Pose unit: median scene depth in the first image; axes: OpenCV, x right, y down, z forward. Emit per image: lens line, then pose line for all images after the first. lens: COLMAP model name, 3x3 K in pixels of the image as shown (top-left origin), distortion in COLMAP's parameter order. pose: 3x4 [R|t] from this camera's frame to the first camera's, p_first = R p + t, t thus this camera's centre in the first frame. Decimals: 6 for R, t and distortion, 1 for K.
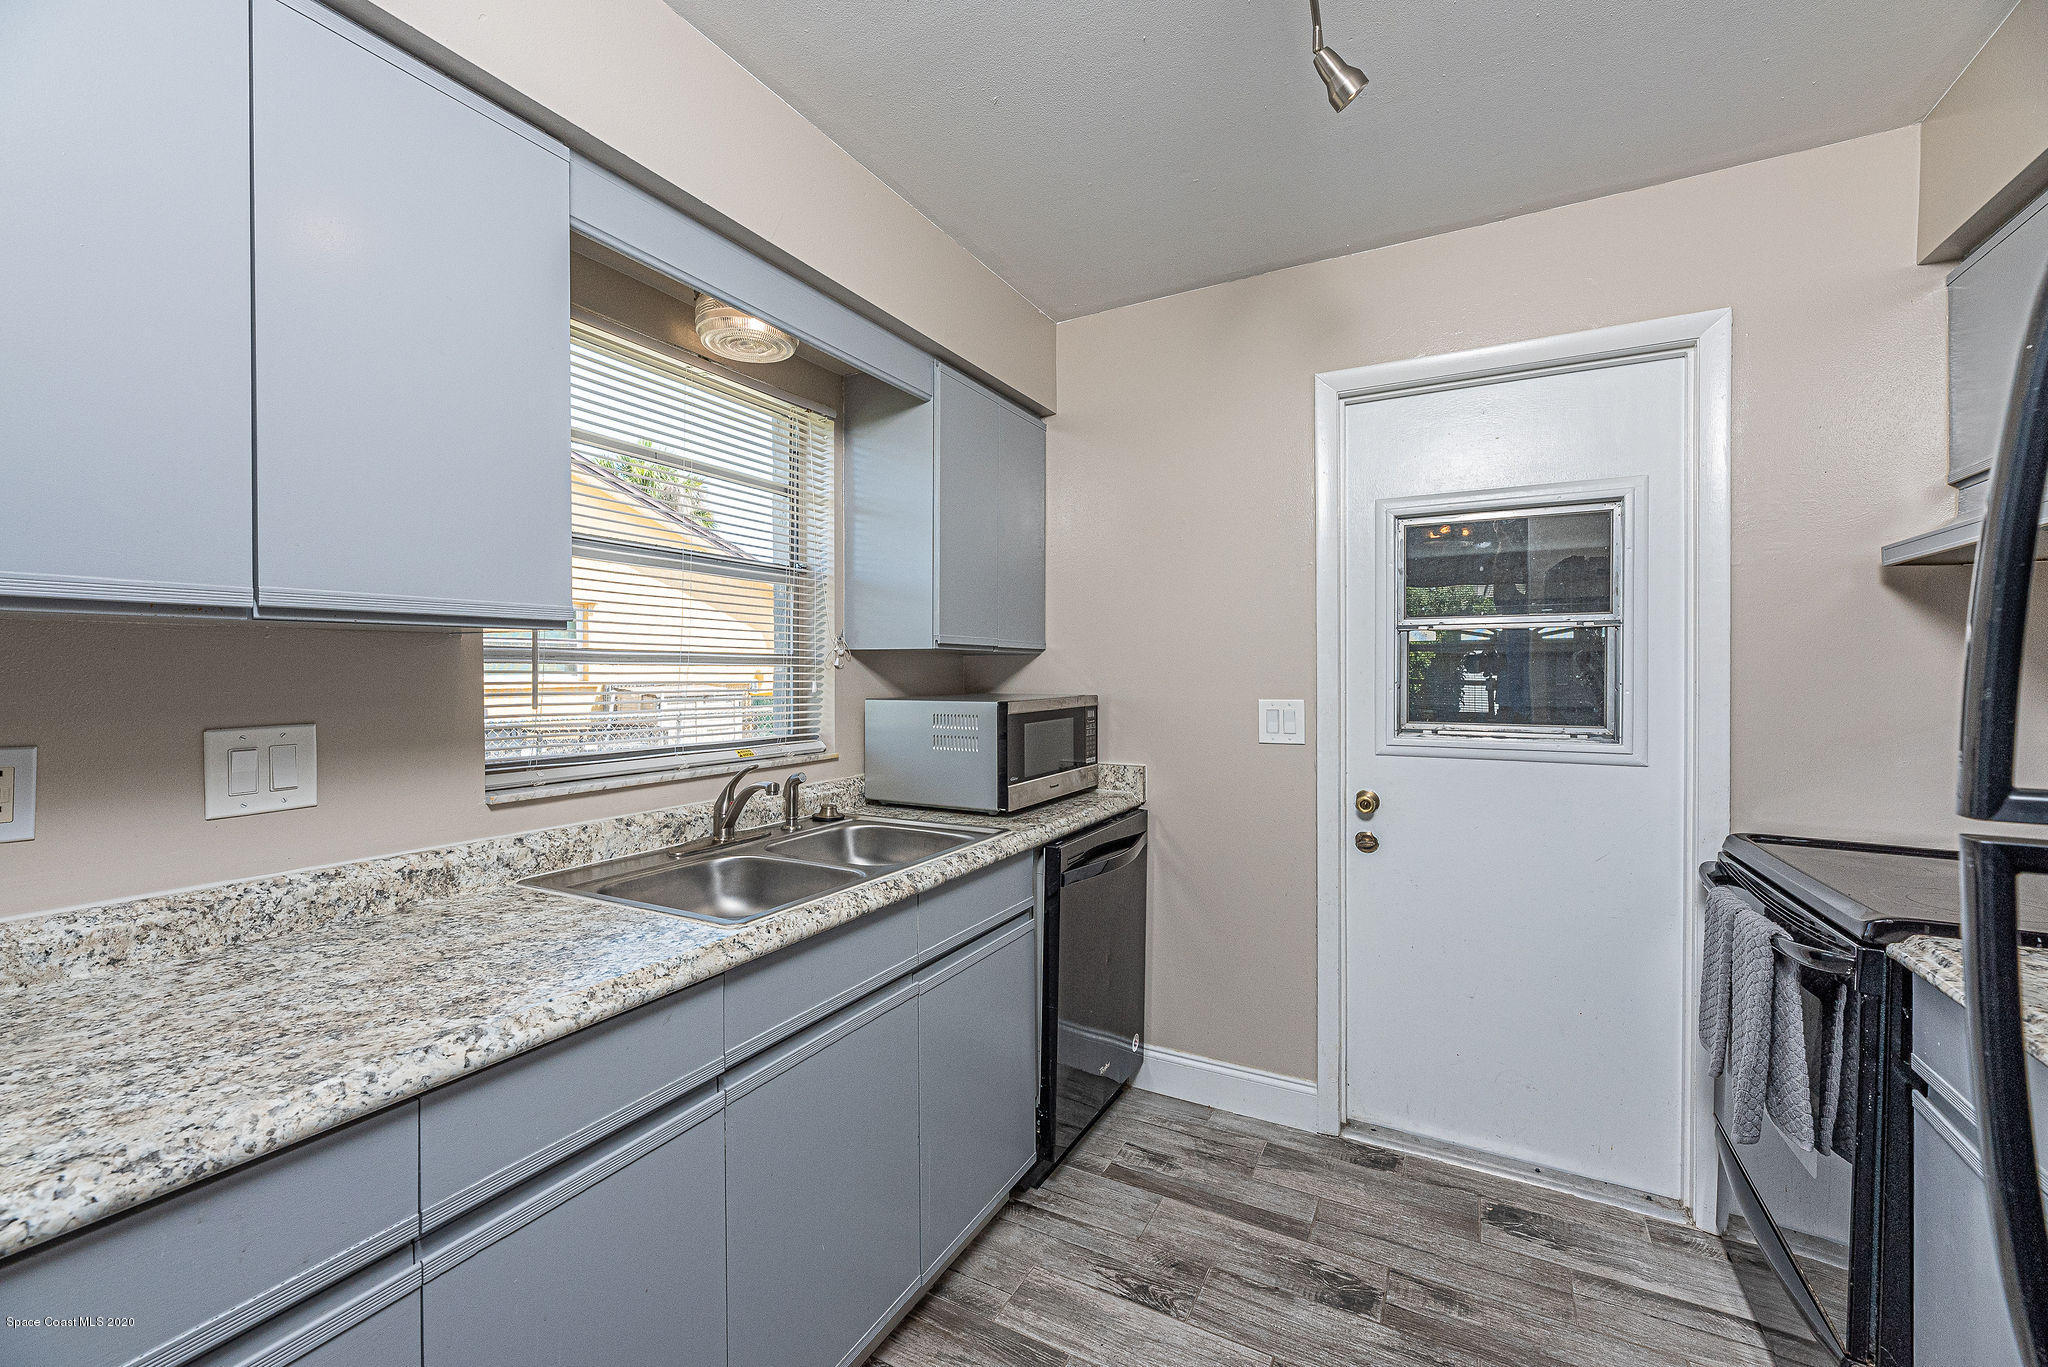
lens RADIAL K [[820.2, 0, 1023.7], [0, 820.2, 677.3], [0, 0, 1]] dist [0.000495, -0.000161]
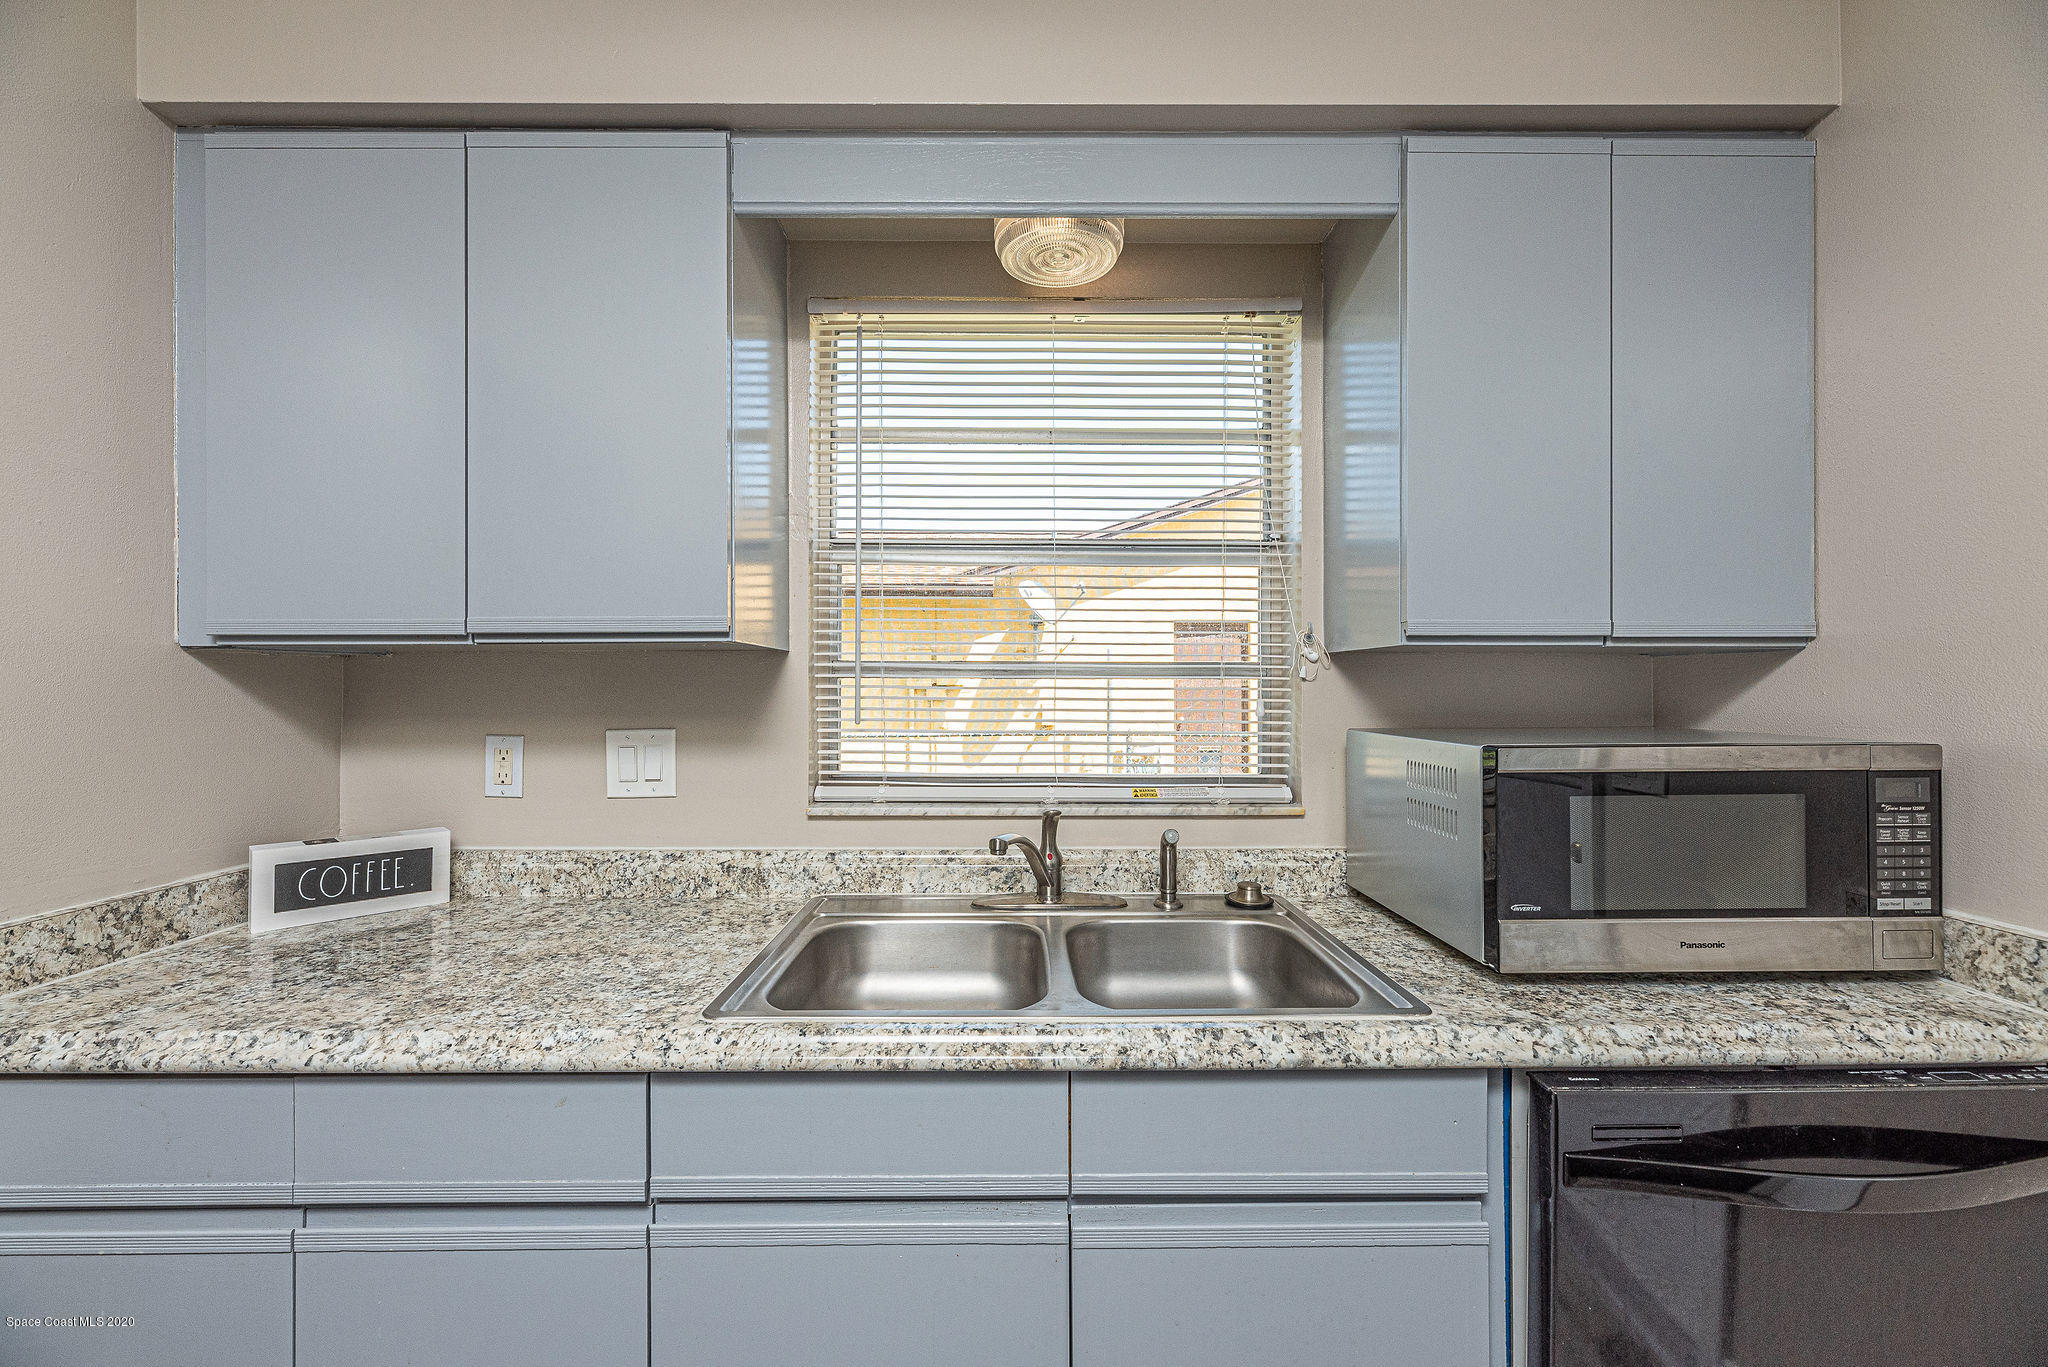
lens RADIAL K [[823.5, 0, 1022.9], [0, 823.5, 686.2], [0, 0, 1]] dist [-0.001395, -0.000147]
pose [[0.489804, -0.002663, -0.871829, 0.358108], [-0.006439, 0.999957, -0.006671, -0.001428], [0.871809, 0.008882, 0.489765, 0.684535]]
